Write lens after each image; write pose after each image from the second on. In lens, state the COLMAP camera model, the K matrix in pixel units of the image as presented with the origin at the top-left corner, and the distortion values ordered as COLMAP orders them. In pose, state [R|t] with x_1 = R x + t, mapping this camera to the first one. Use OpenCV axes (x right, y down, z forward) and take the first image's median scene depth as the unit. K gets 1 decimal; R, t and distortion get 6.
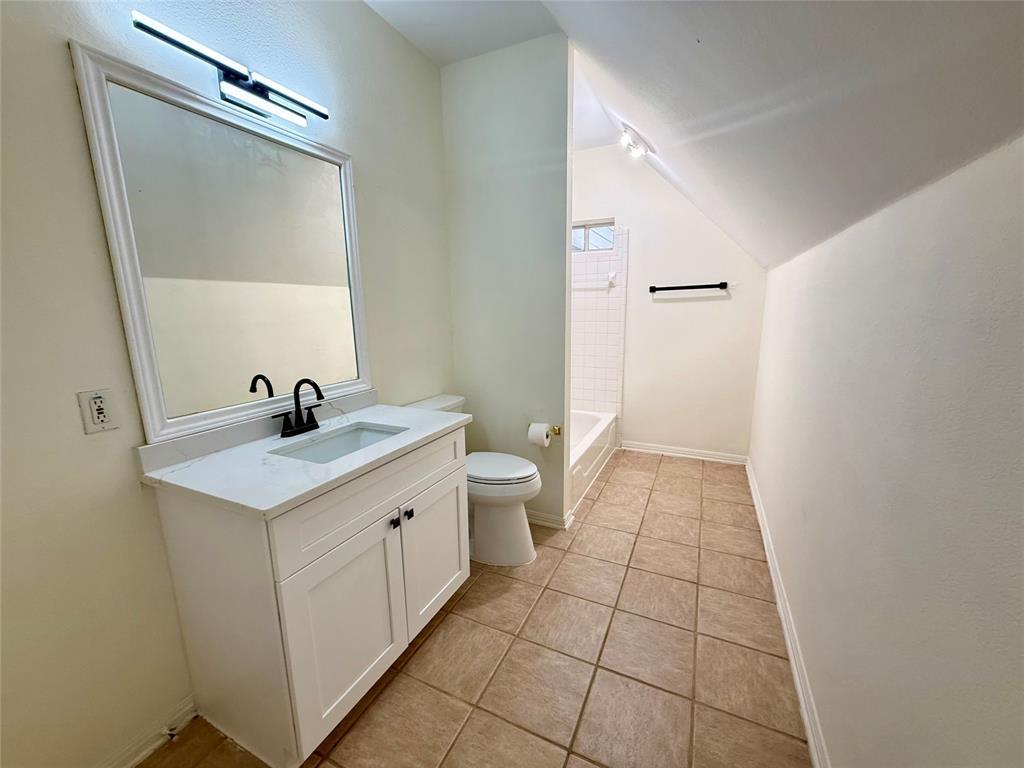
lens RADIAL K [[415.6, 0, 509.6], [0, 415.6, 386.3], [0, 0, 1]] dist [-0.000206, -0.000051]
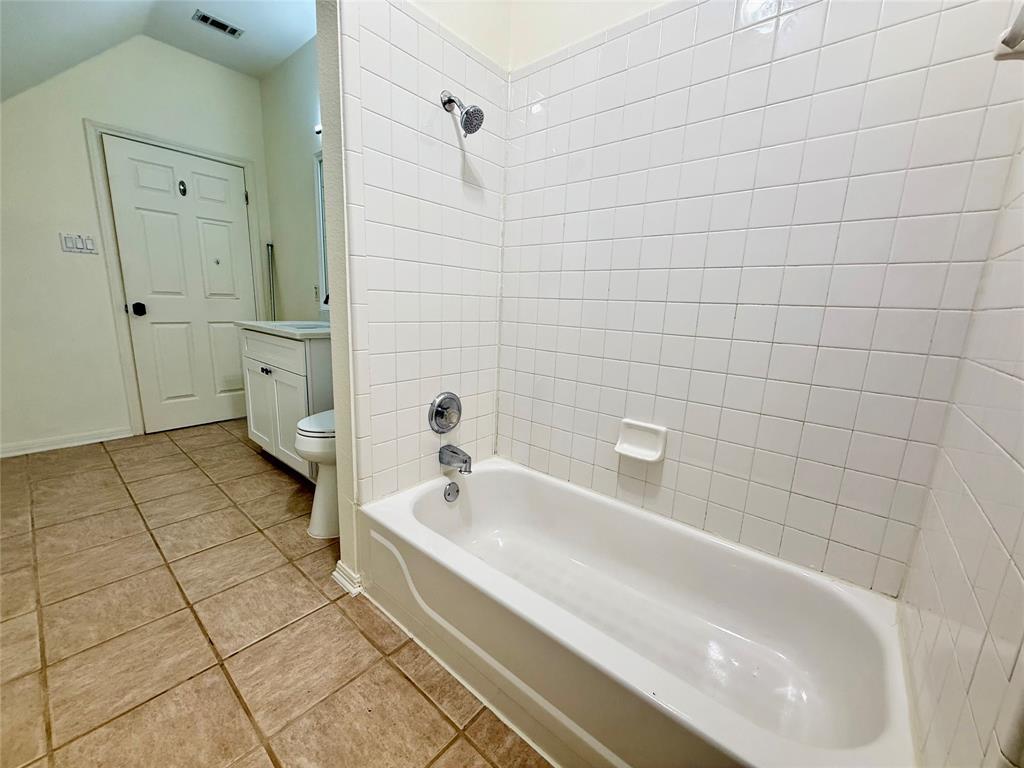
lens RADIAL K [[408.7, 0, 510.4], [0, 408.7, 385.9], [0, 0, 1]] dist [0.000613, 0.000220]
pose [[-0.259251, 0.201190, -0.944622, 0.714075], [-0.216067, 0.941191, 0.259759, -0.178716], [0.941331, 0.271445, -0.200534, 1.553242]]
